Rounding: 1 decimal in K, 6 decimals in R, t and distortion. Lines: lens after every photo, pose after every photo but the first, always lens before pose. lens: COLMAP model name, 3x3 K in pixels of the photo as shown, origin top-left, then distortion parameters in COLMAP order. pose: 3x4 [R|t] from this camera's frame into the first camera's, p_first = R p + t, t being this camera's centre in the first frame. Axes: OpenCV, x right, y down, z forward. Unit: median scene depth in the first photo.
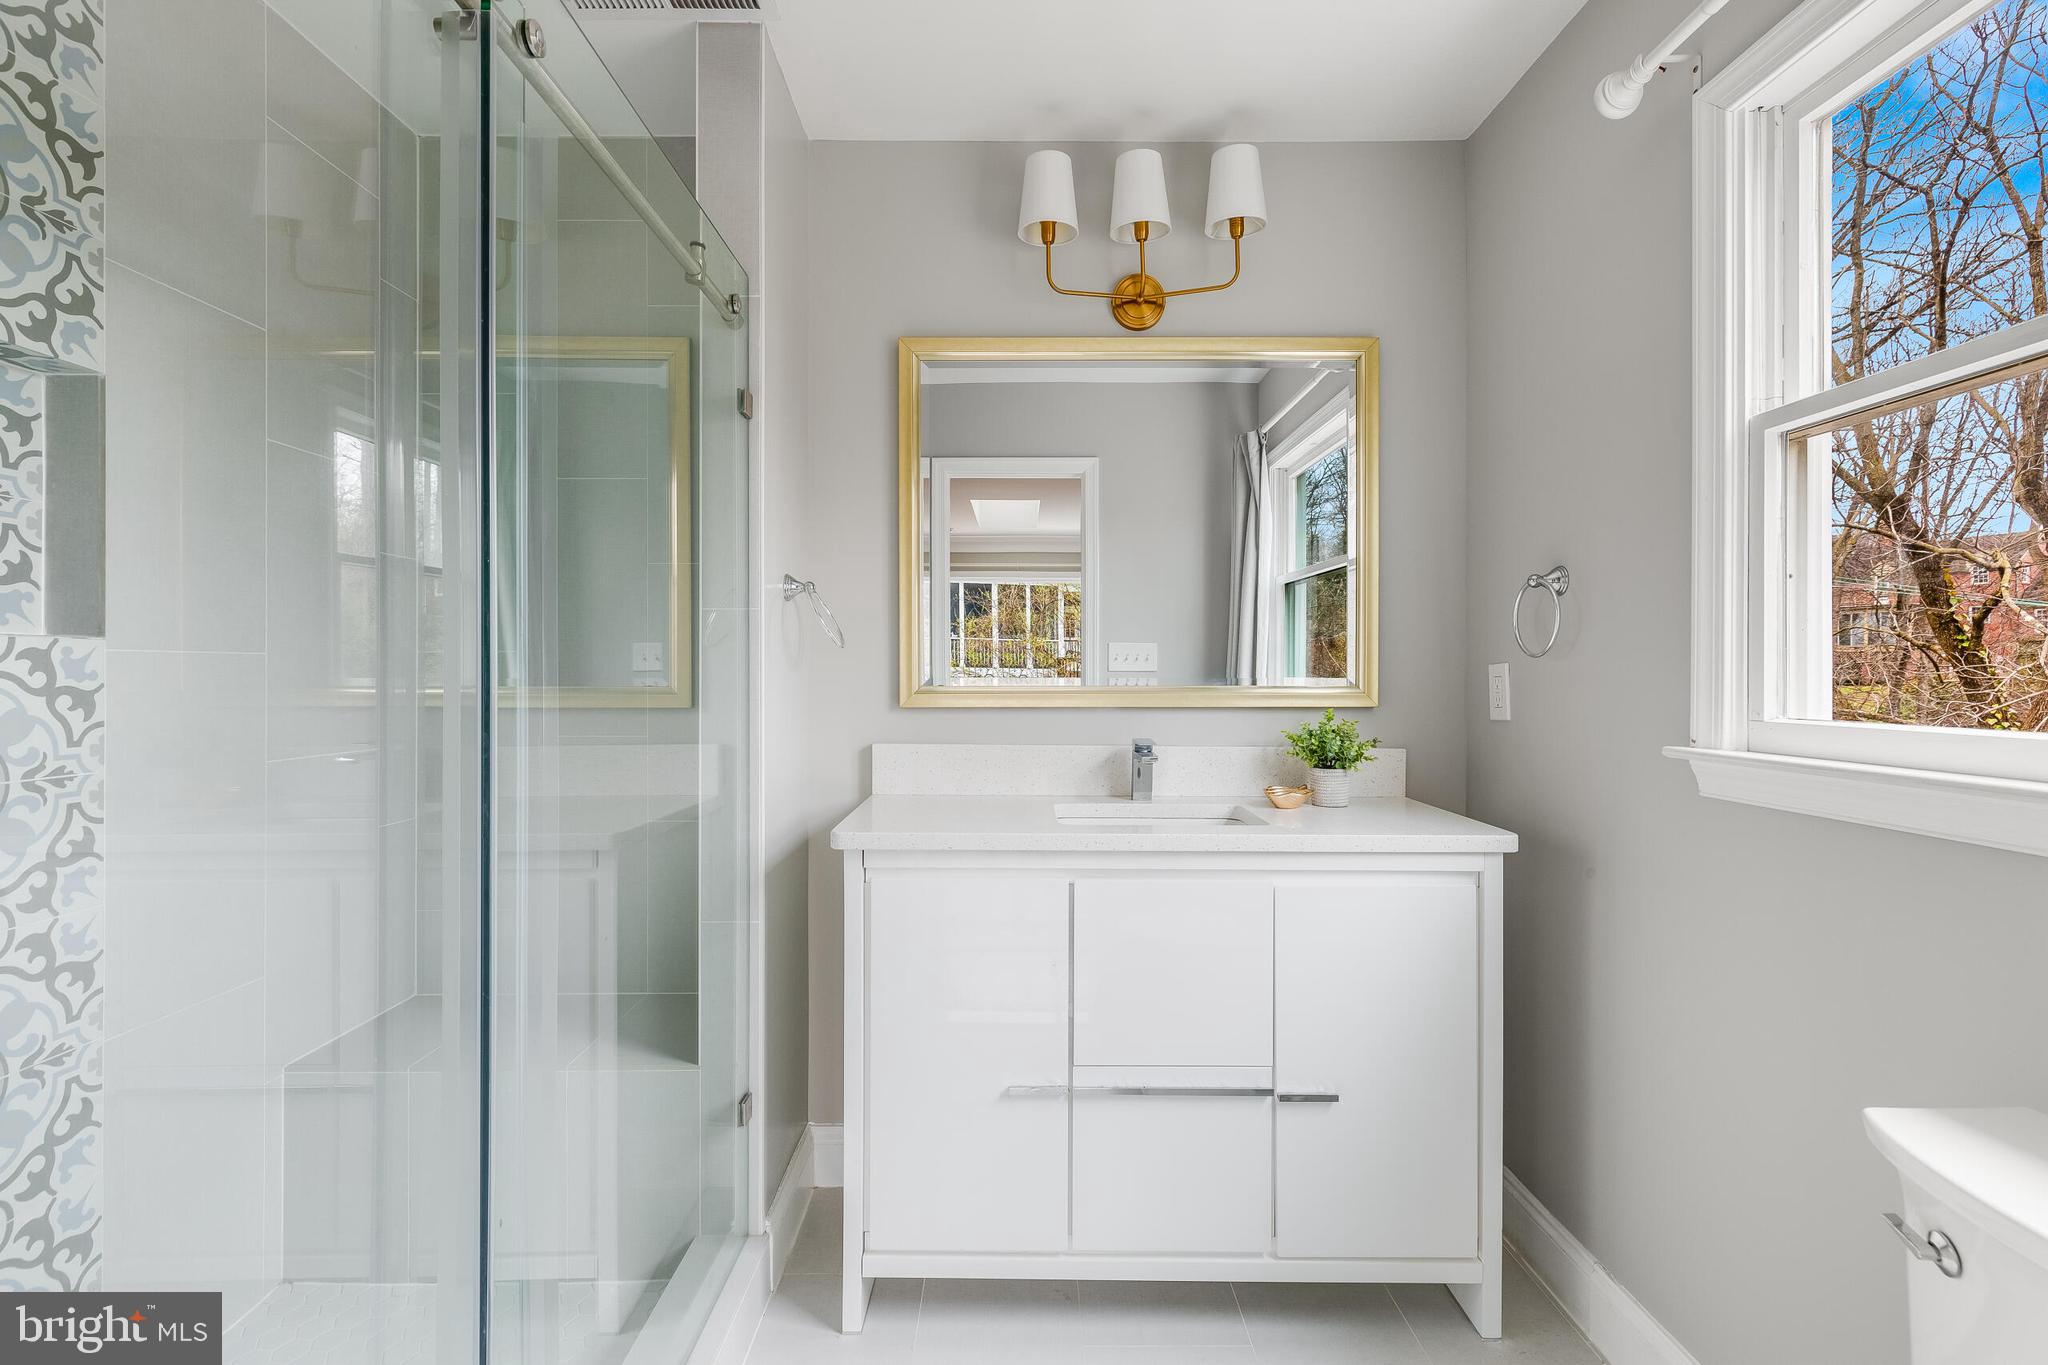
lens RADIAL K [[909.2, 0, 1027.0], [0, 909.2, 683.8], [0, 0, 1]] dist [-0.000386, 0.000120]
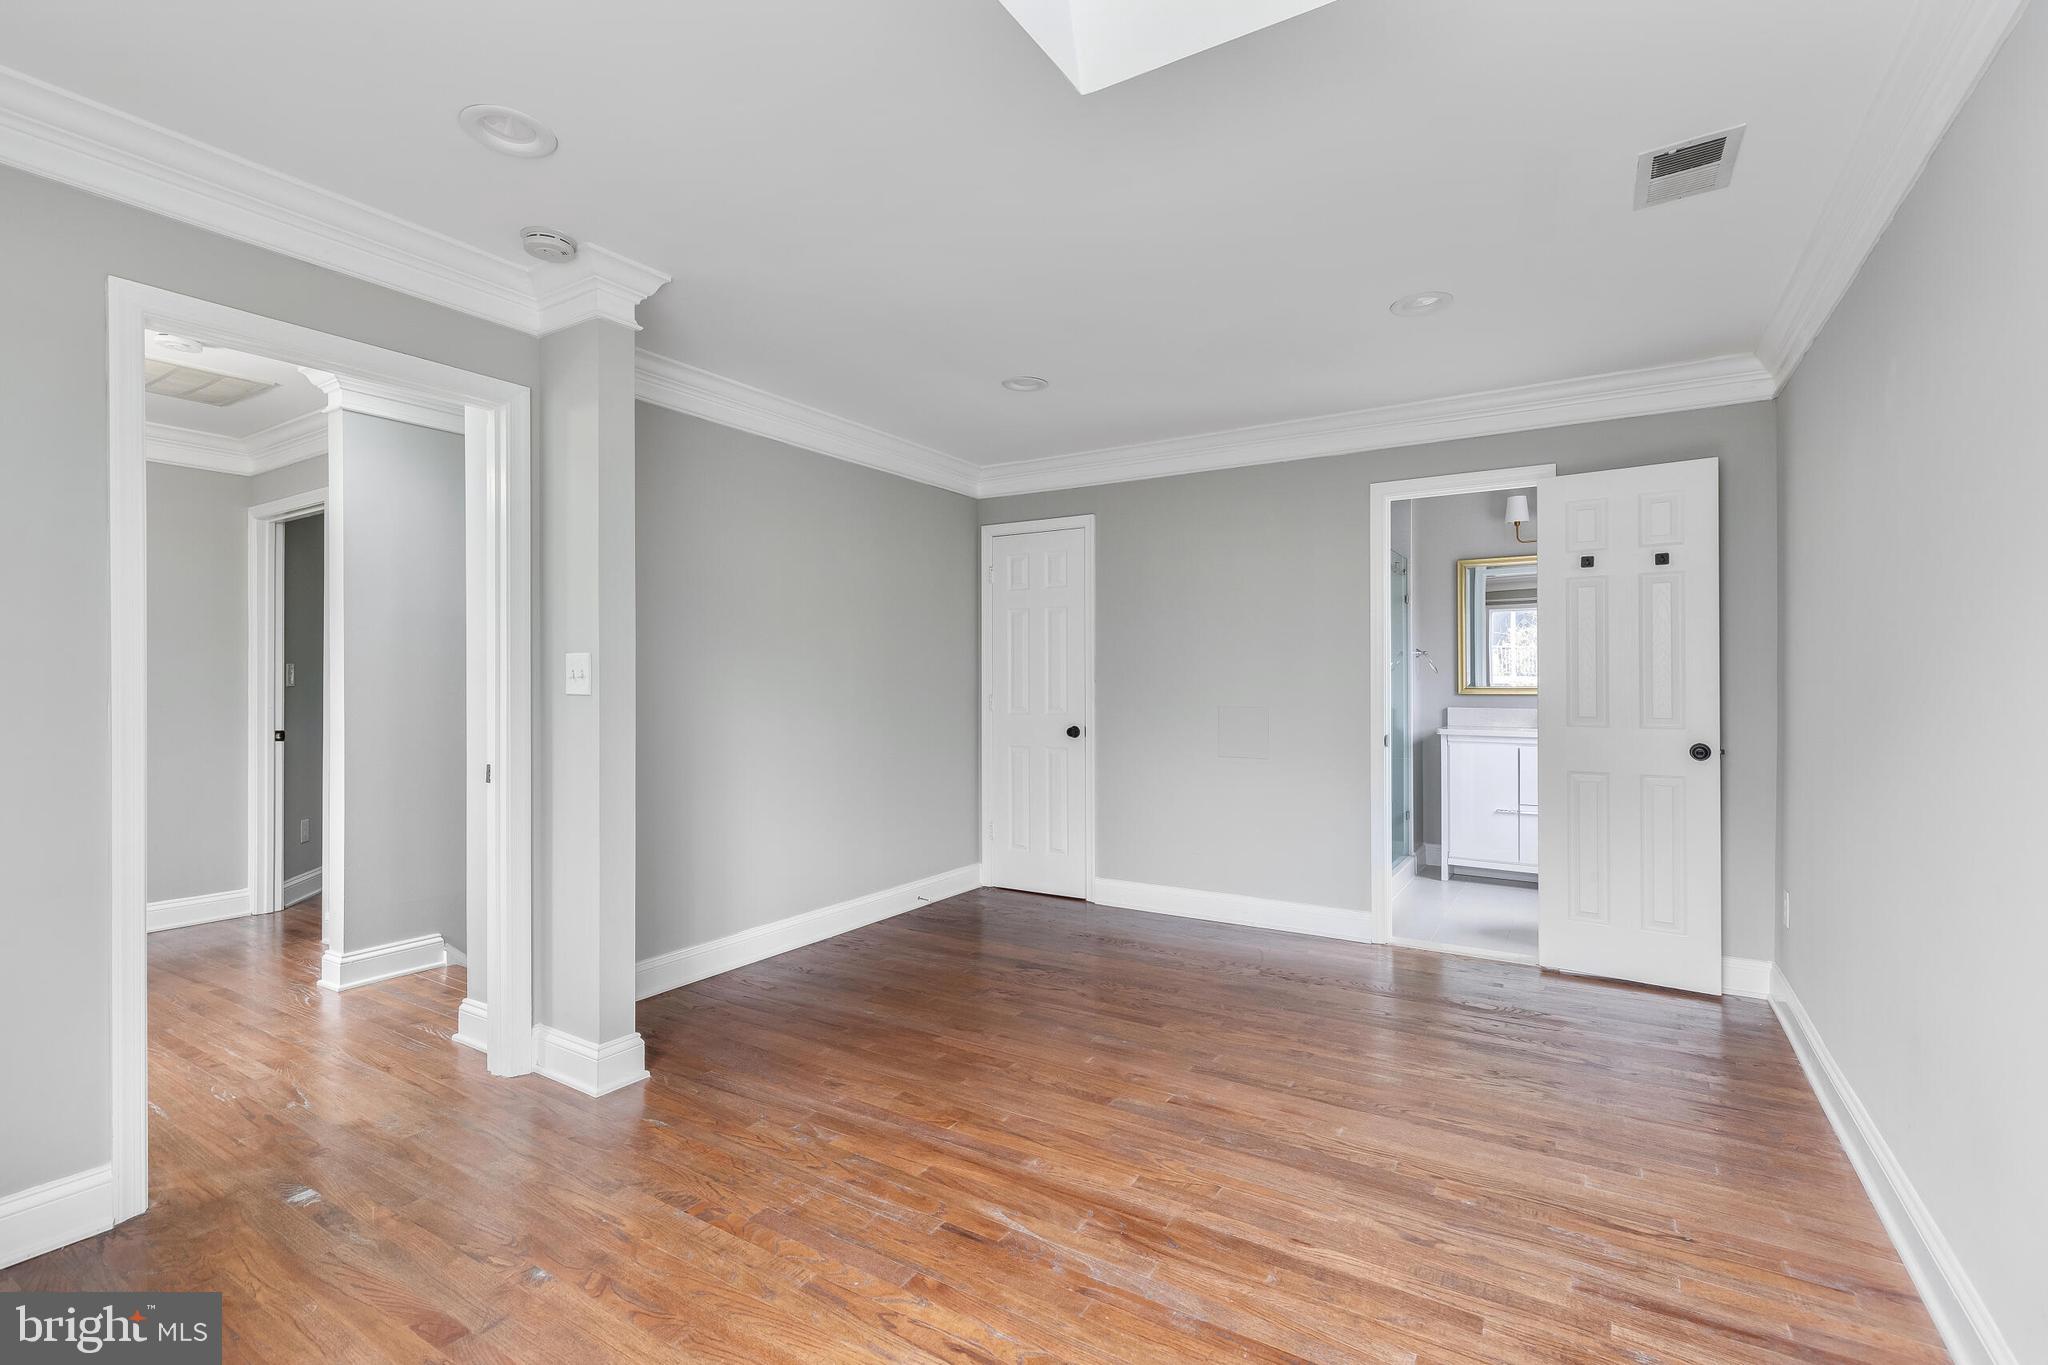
lens RADIAL K [[909.2, 0, 1021.5], [0, 909.2, 684.9], [0, 0, 1]] dist [-0.000386, 0.000120]
pose [[0.844202, -0.000423, -0.536026, 0.248304], [-0.000234, 0.999999, -0.001158, 0.001580], [0.536026, 0.001103, 0.844201, -2.290923]]
